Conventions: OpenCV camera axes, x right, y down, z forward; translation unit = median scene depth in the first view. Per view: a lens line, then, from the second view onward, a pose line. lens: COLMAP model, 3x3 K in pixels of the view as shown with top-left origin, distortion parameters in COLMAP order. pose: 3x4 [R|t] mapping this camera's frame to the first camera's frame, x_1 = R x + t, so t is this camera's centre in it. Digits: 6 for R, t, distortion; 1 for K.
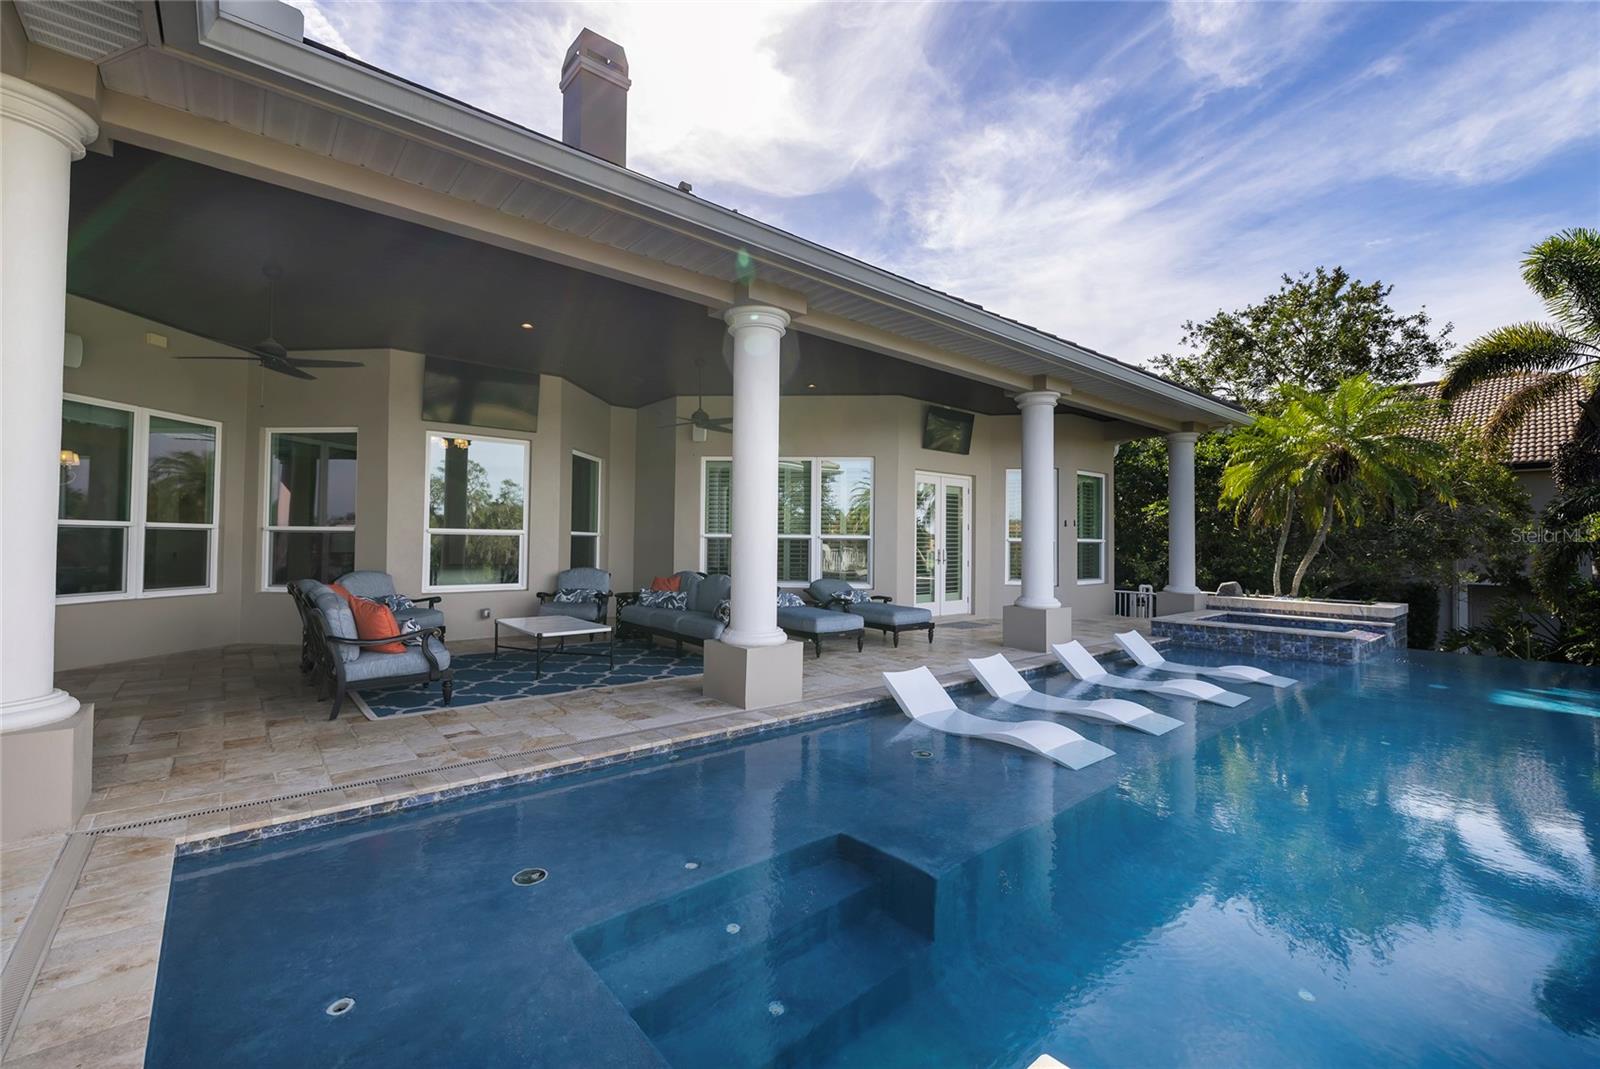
lens RADIAL K [[680.1, 0, 793.5], [0, 680.1, 533.3], [0, 0, 1]] dist [-0.001963, -0.000185]
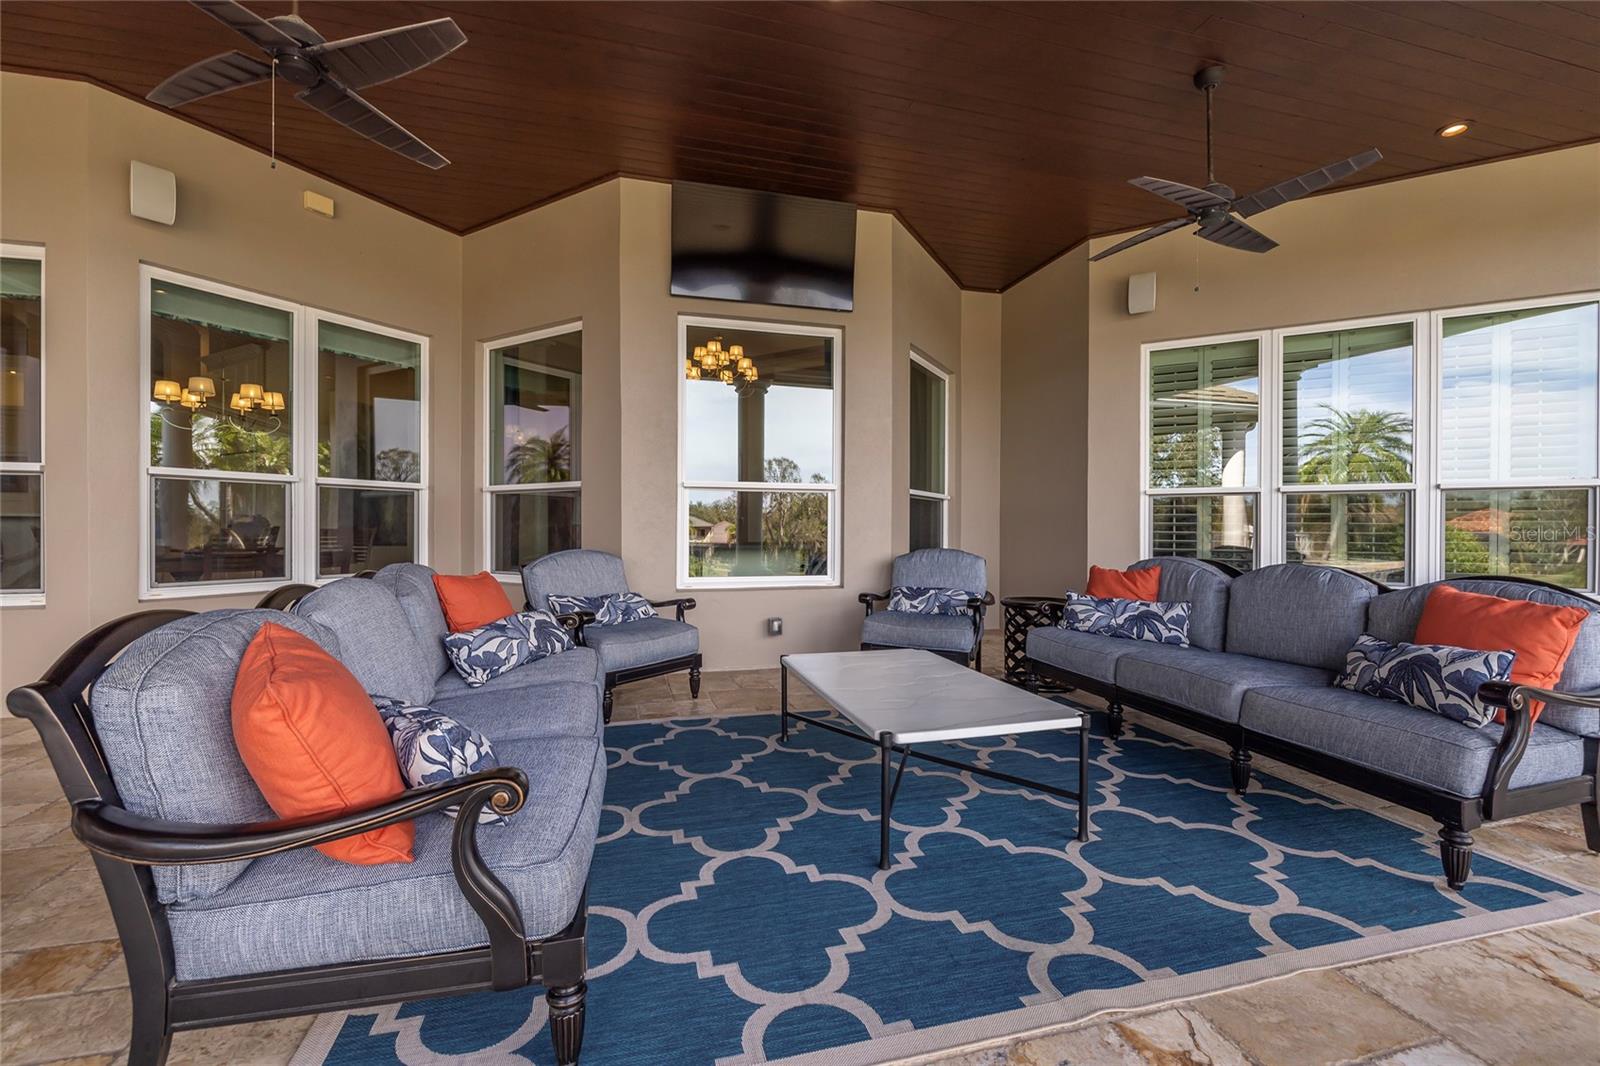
lens RADIAL K [[680.1, 0, 793.5], [0, 680.1, 531.8], [0, 0, 1]] dist [-0.001963, -0.000185]
pose [[0.907982, -0.006731, -0.418956, -0.202569], [0.012095, 0.999875, 0.010148, 0.032417], [0.418835, -0.014281, 0.907950, 0.499718]]
